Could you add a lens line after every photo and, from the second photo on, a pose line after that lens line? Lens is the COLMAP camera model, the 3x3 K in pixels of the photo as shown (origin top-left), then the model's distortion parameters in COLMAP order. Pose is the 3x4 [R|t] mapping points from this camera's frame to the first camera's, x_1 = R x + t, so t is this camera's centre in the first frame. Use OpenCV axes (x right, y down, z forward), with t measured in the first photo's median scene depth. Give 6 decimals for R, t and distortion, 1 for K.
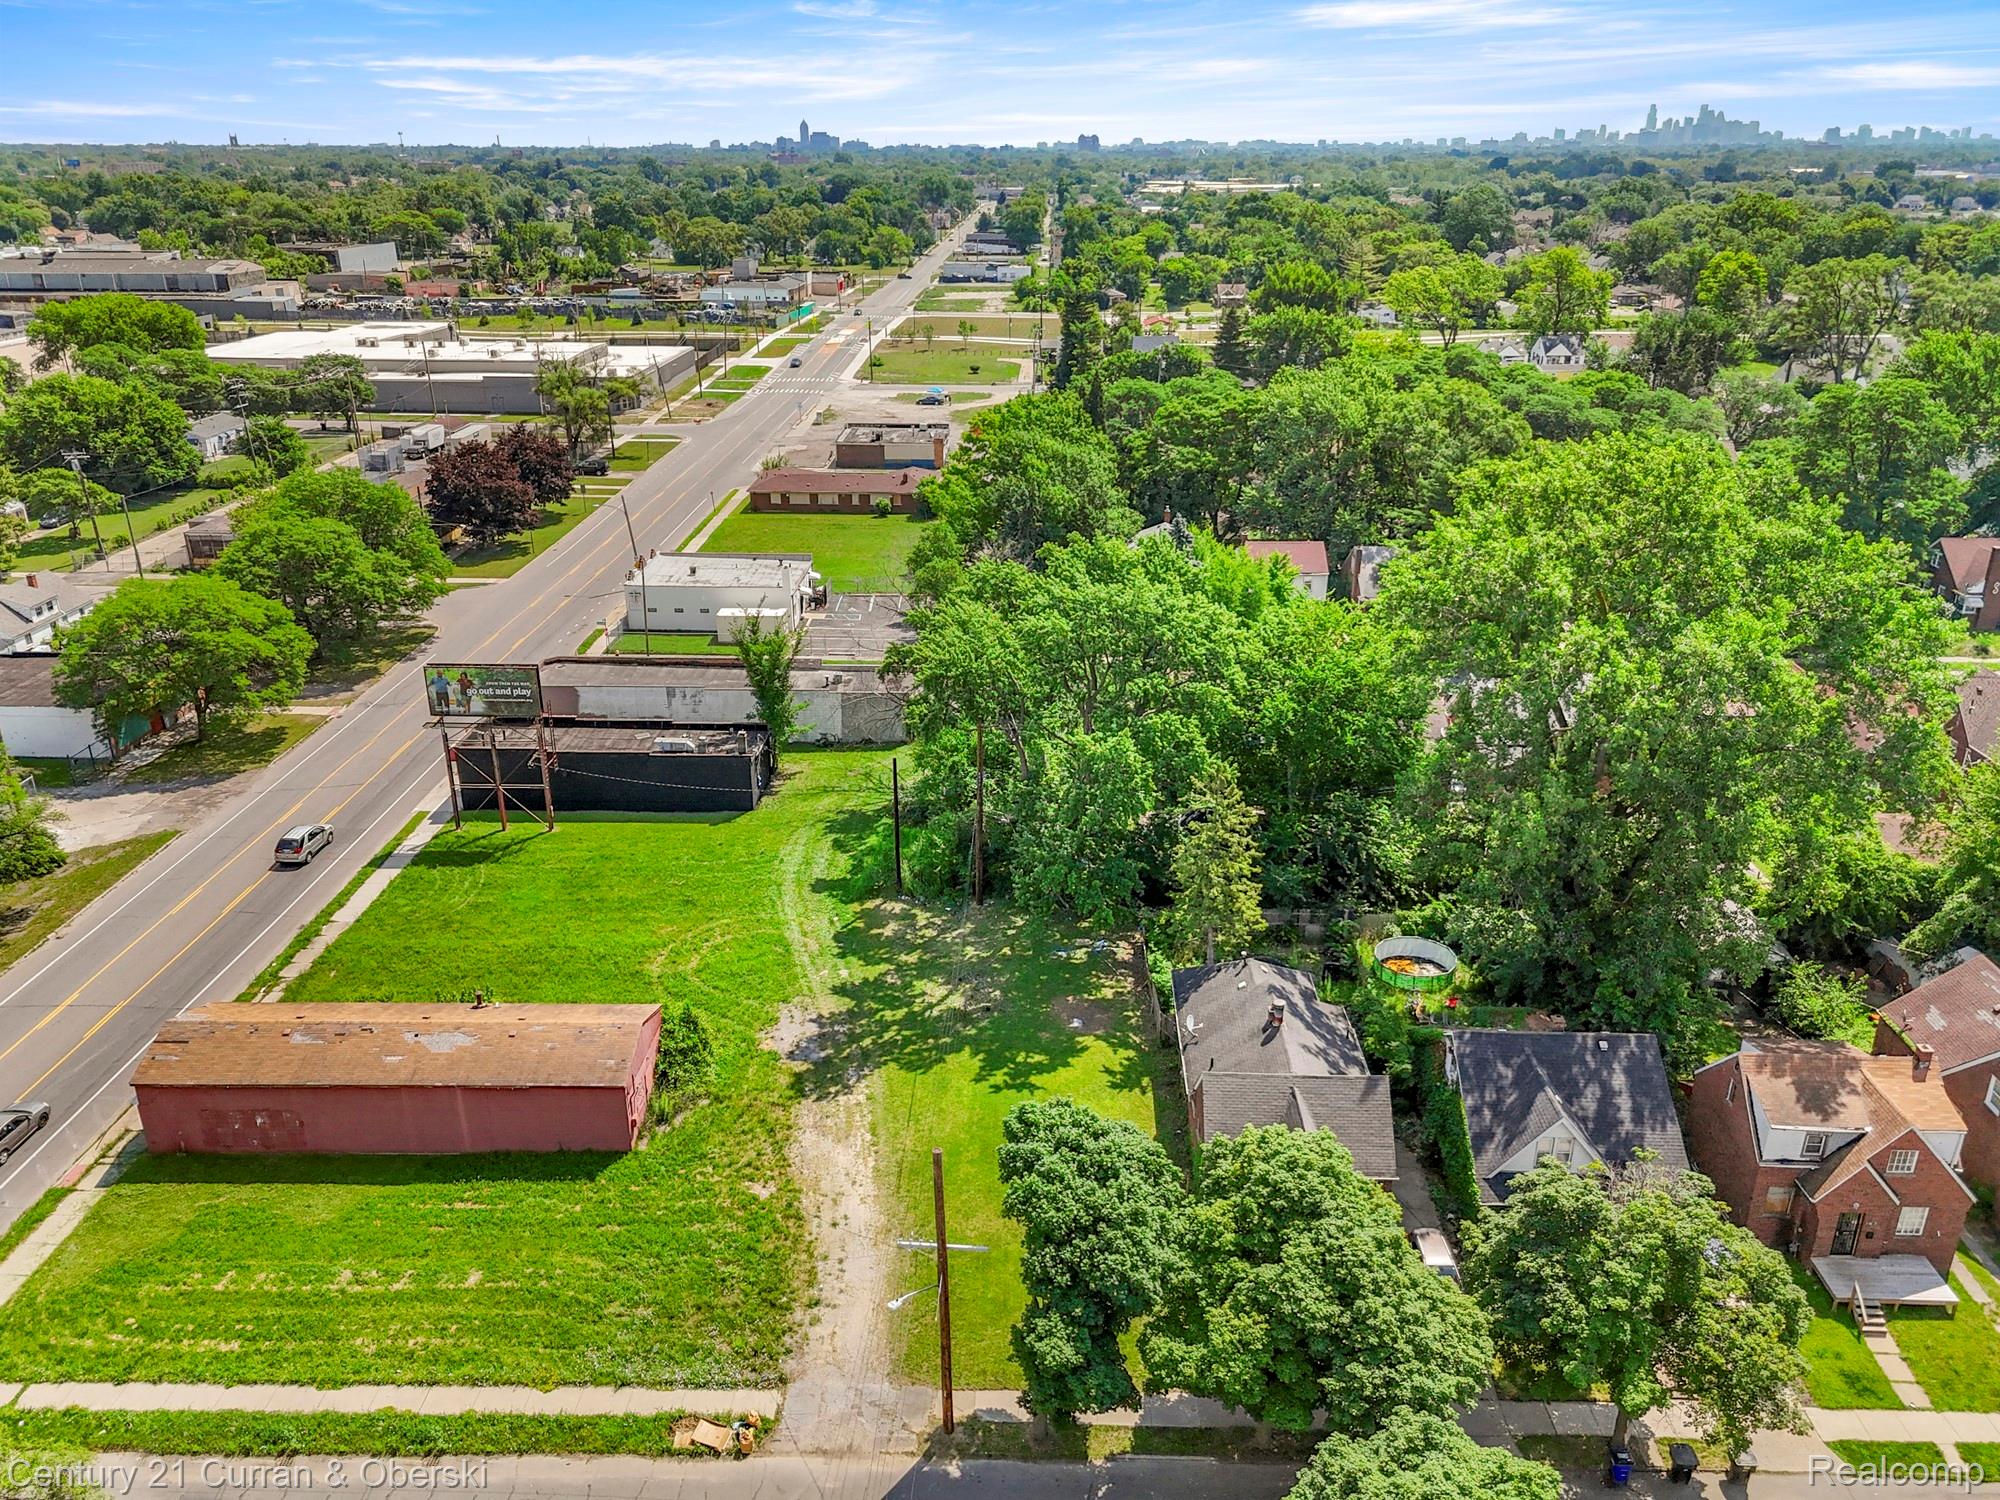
lens RADIAL K [[1470.8, 0, 1002.6], [0, 1470.8, 749.2], [0, 0, 1]] dist [0.064644, -0.062924]
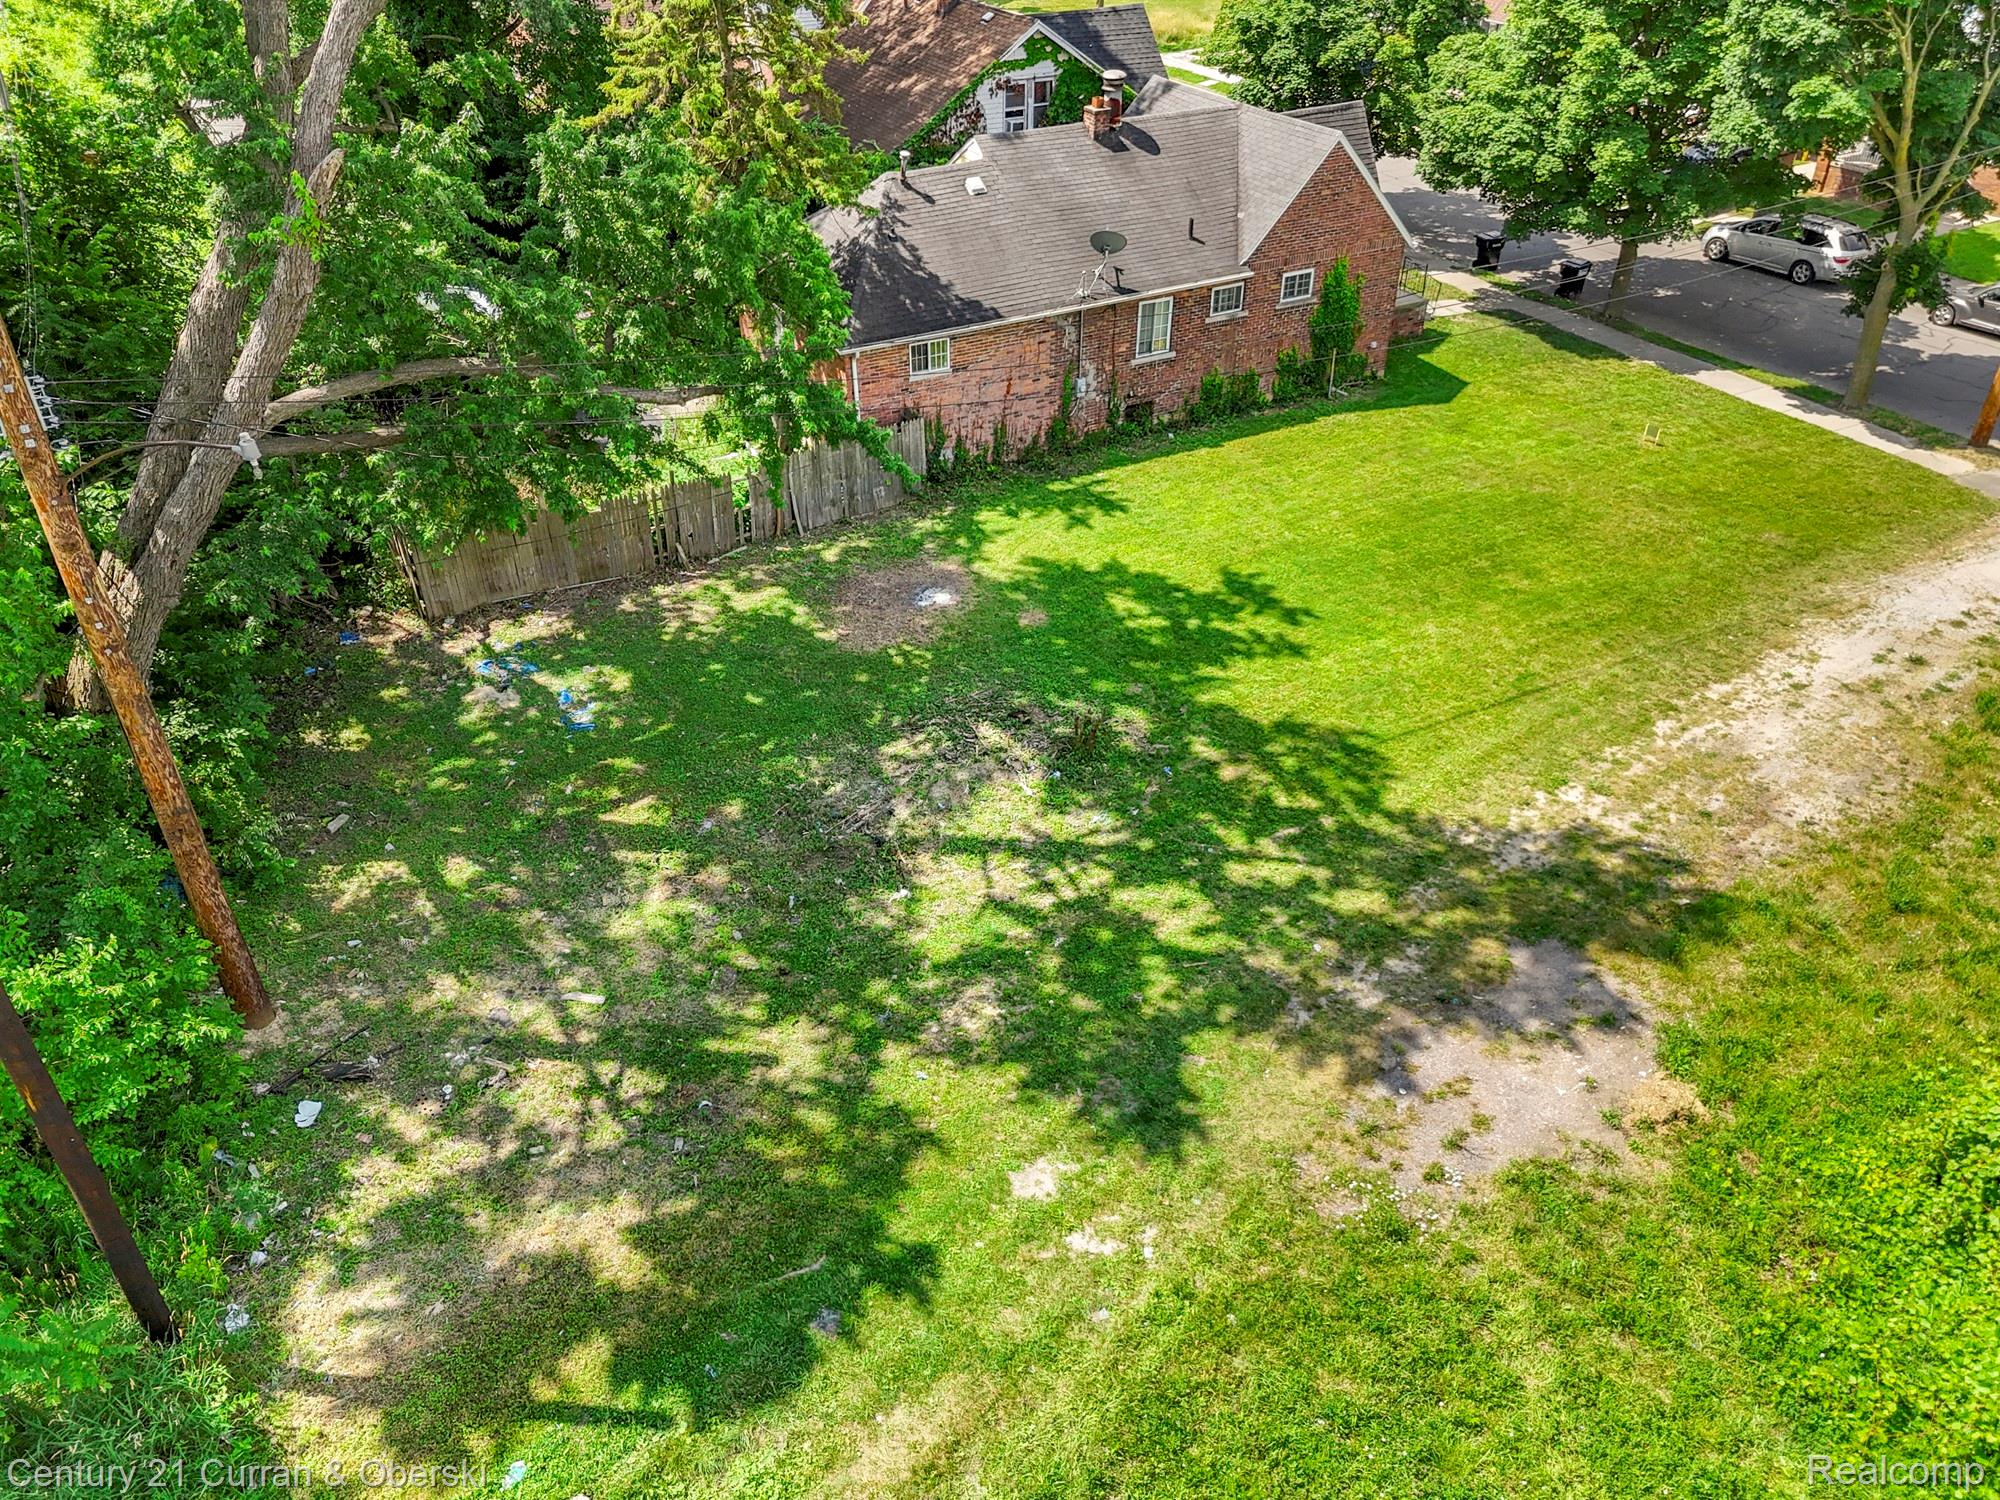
lens RADIAL K [[1484.2, 0, 1003.3], [0, 1484.2, 749.8], [0, 0, 1]] dist [0.035028, -0.022407]
pose [[-0.521555, -0.481048, 0.704680, -0.231083], [0.319724, 0.655539, 0.684139, -0.040240], [-0.791048, 0.582119, -0.188097, 1.019648]]
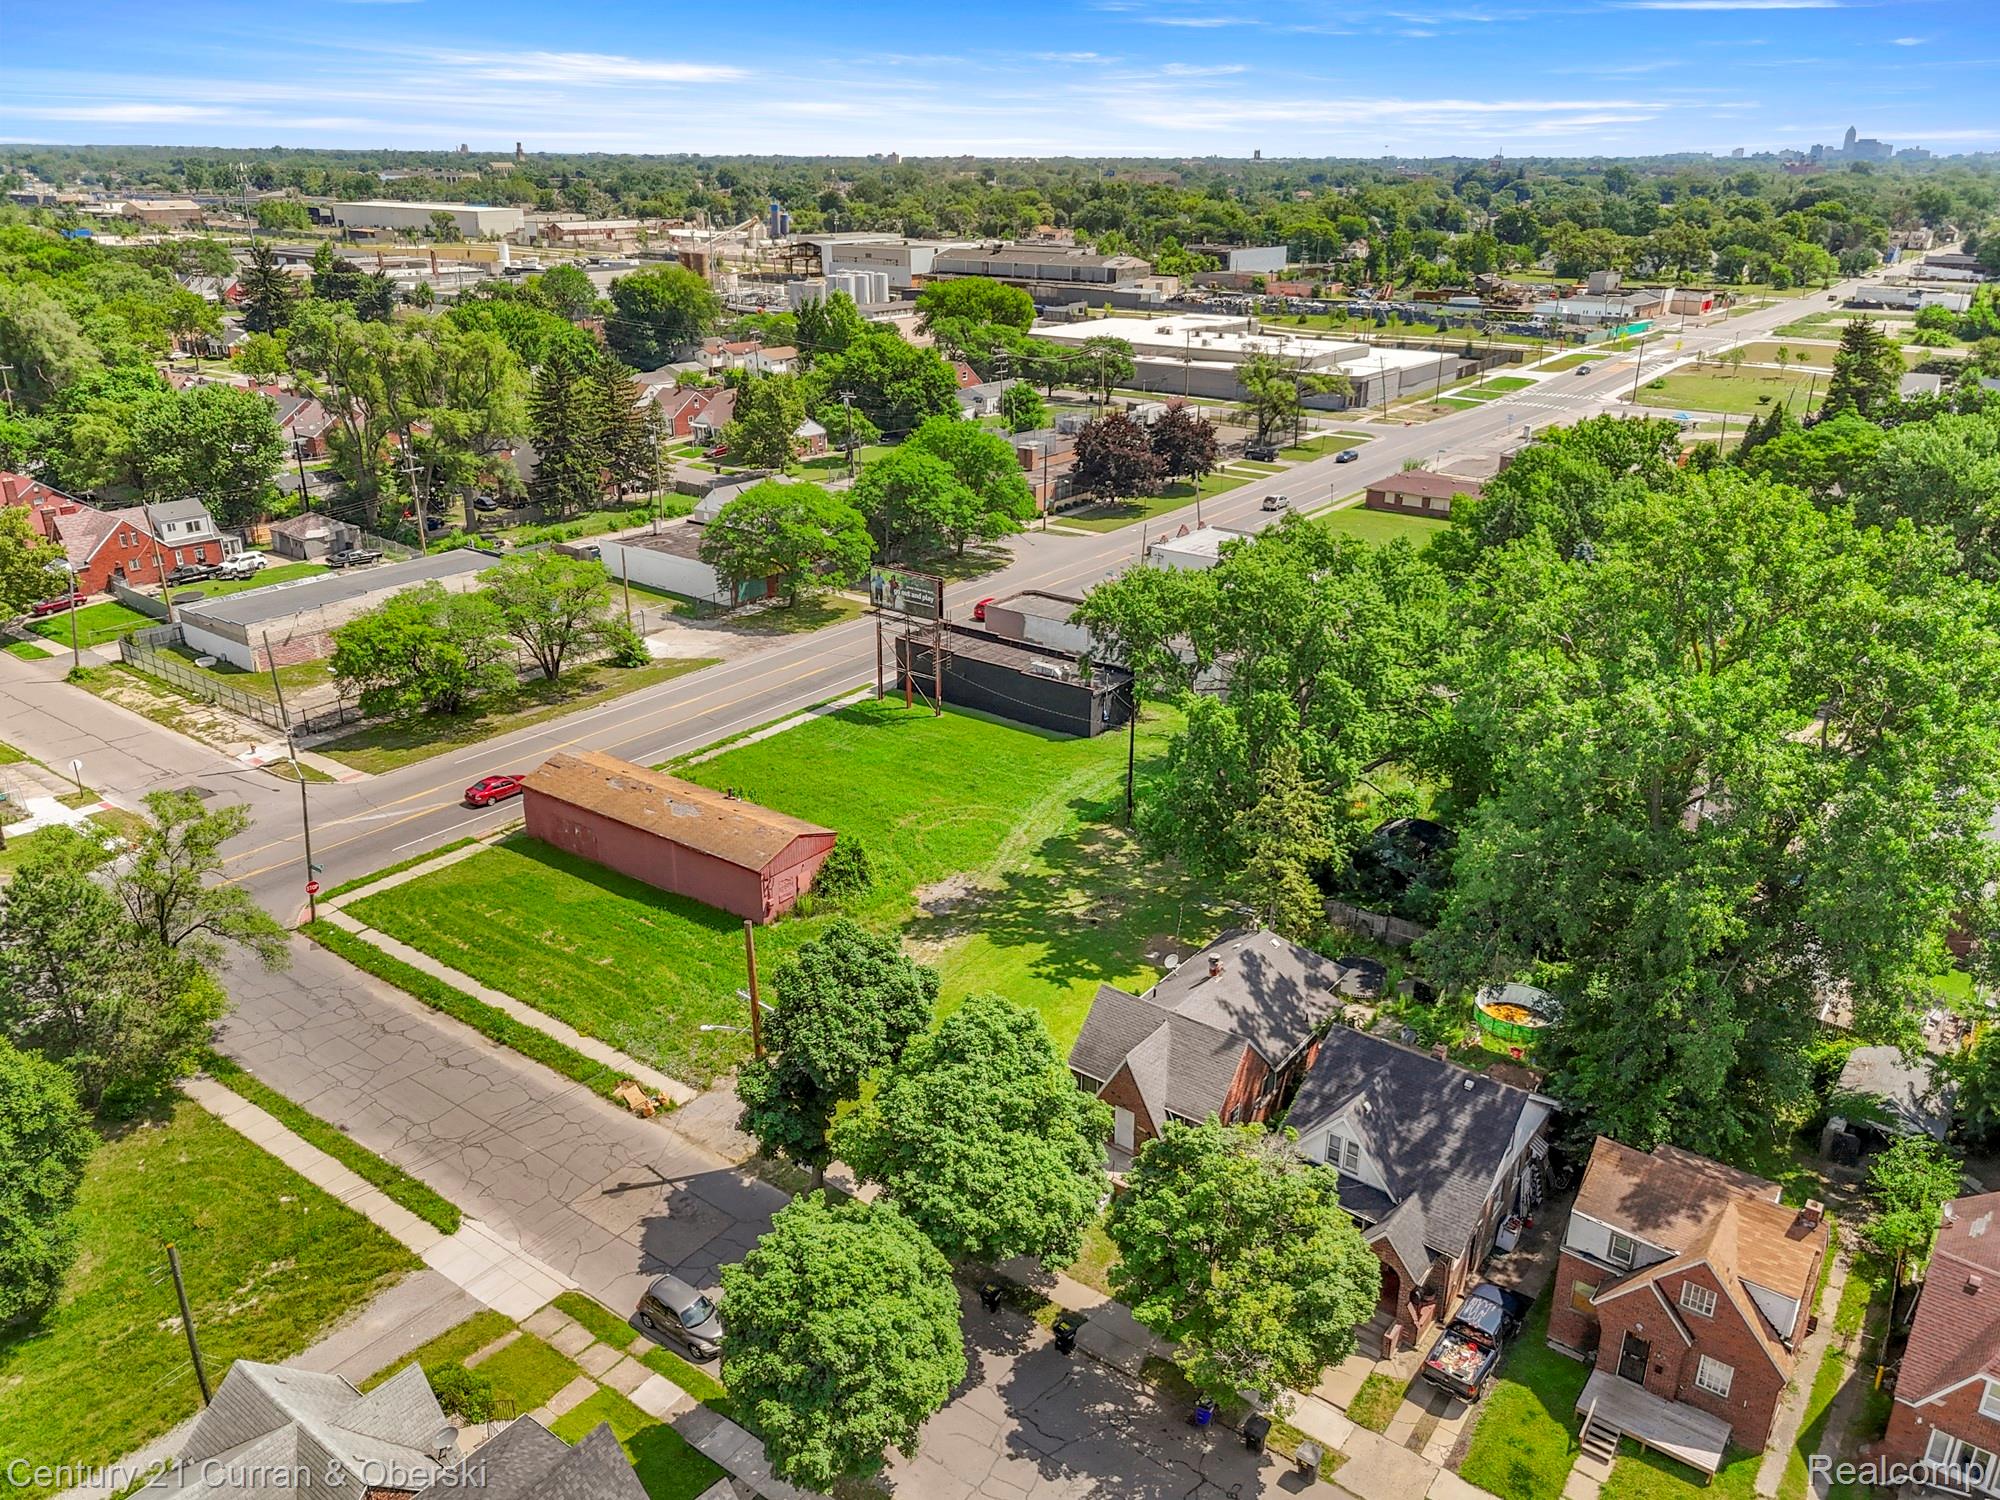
lens RADIAL K [[1464.1, 0, 1005.7], [0, 1464.1, 745.7], [0, 0, 1]] dist [0.084803, -0.084581]
pose [[0.820928, 0.218037, -0.527766, 0.474875], [-0.222171, 0.973367, 0.056546, -0.002930], [0.526038, 0.070834, 0.847506, 0.005134]]
